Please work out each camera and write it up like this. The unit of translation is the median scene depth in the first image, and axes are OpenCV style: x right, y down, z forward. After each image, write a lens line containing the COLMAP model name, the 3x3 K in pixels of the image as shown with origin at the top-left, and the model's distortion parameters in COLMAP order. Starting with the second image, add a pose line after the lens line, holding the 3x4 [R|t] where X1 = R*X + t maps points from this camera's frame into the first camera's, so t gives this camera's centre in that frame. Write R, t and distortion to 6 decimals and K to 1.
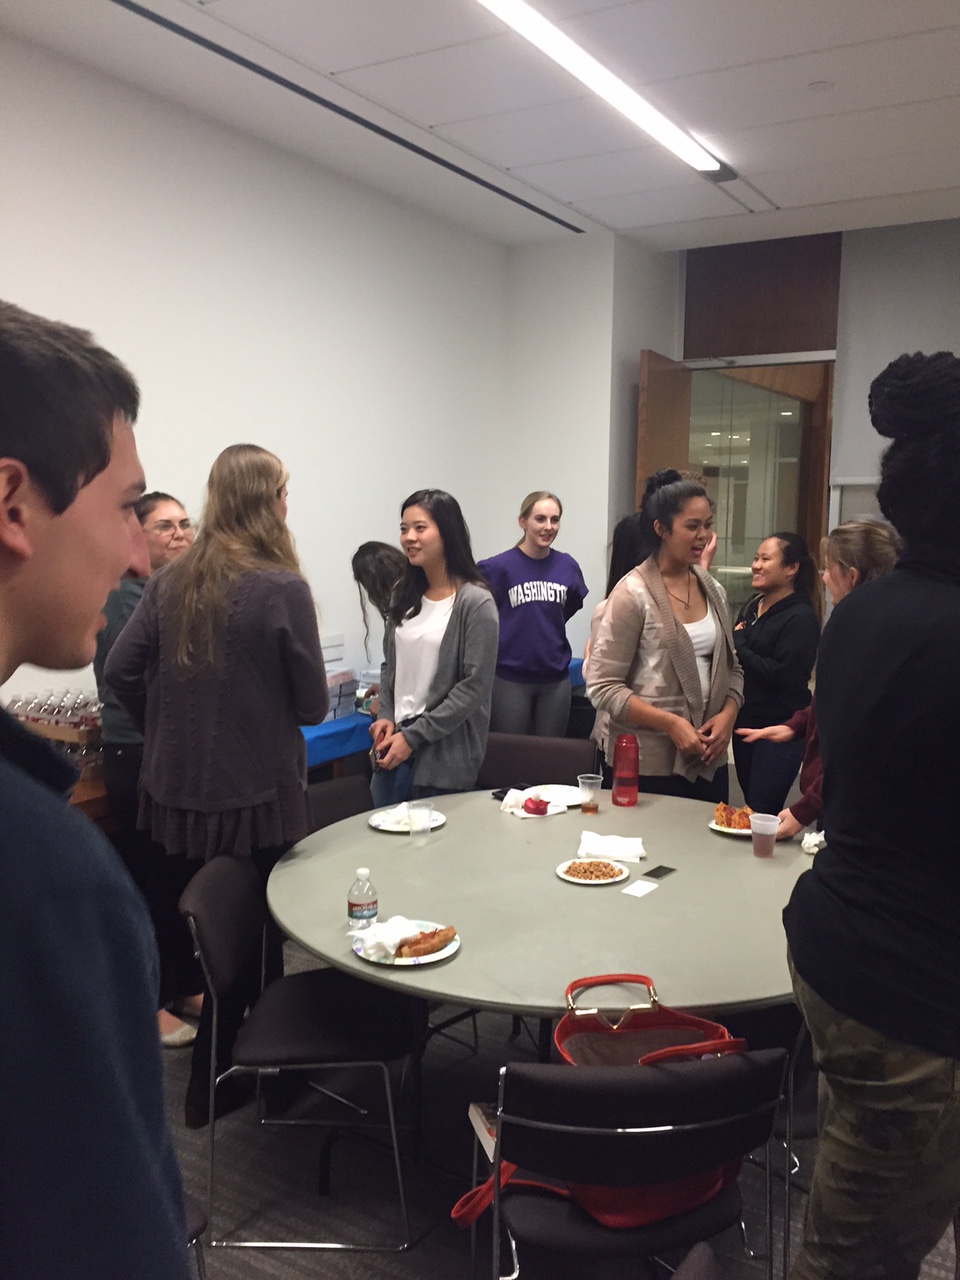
lens RADIAL K [[1108.9, 0, 551.9], [0, 1108.9, 640.9], [0, 0, 1]] dist [0.117905, -0.253674]
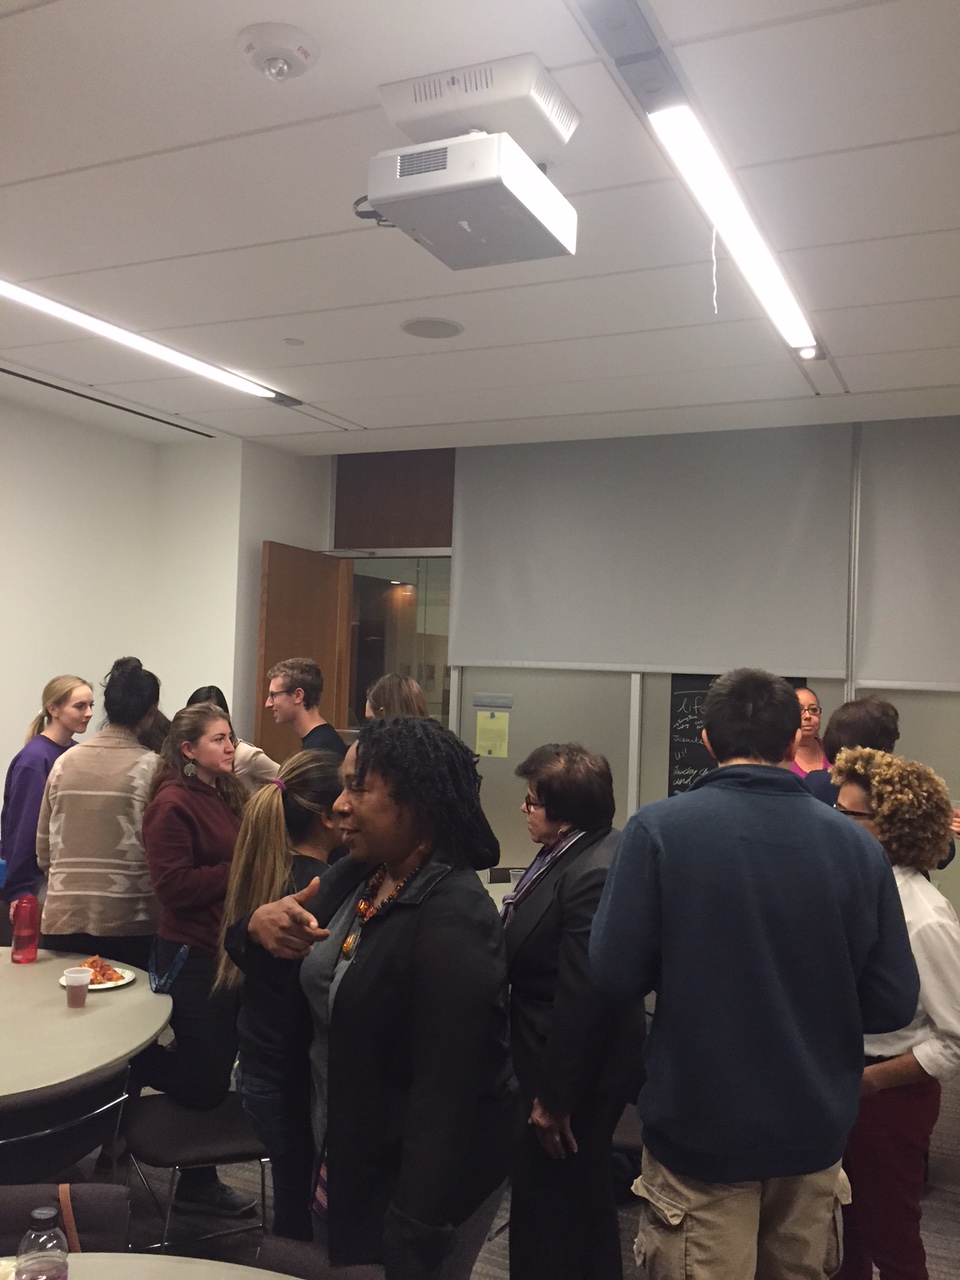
lens RADIAL K [[1092.3, 0, 480.0], [0, 1092.3, 640.0], [0, 0, 1]] dist [0.077533, 0.001932]
pose [[0.998616, 0.032089, 0.041668, 0.243075], [-0.025635, 0.988789, -0.147099, -0.007527], [-0.045921, 0.145828, 0.988244, -0.071475]]
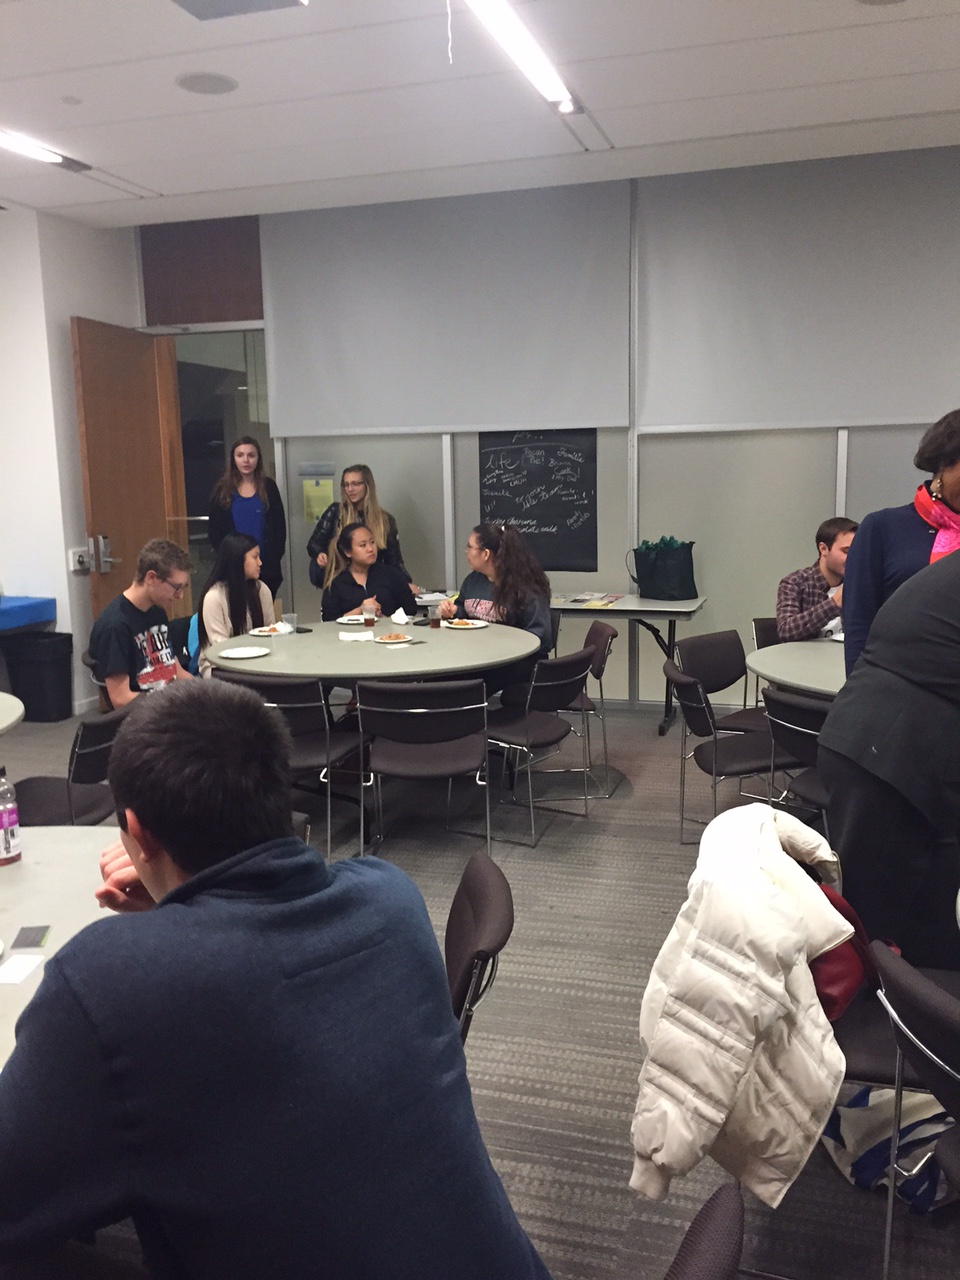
lens RADIAL K [[1087.4, 0, 480.0], [0, 1087.4, 640.0], [0, 0, 1]] dist [0.079128, -0.091294]
pose [[0.984645, -0.049003, 0.167548, 0.271642], [0.043357, 0.998367, 0.037198, 0.037365], [-0.169097, -0.029362, 0.985162, -0.158362]]
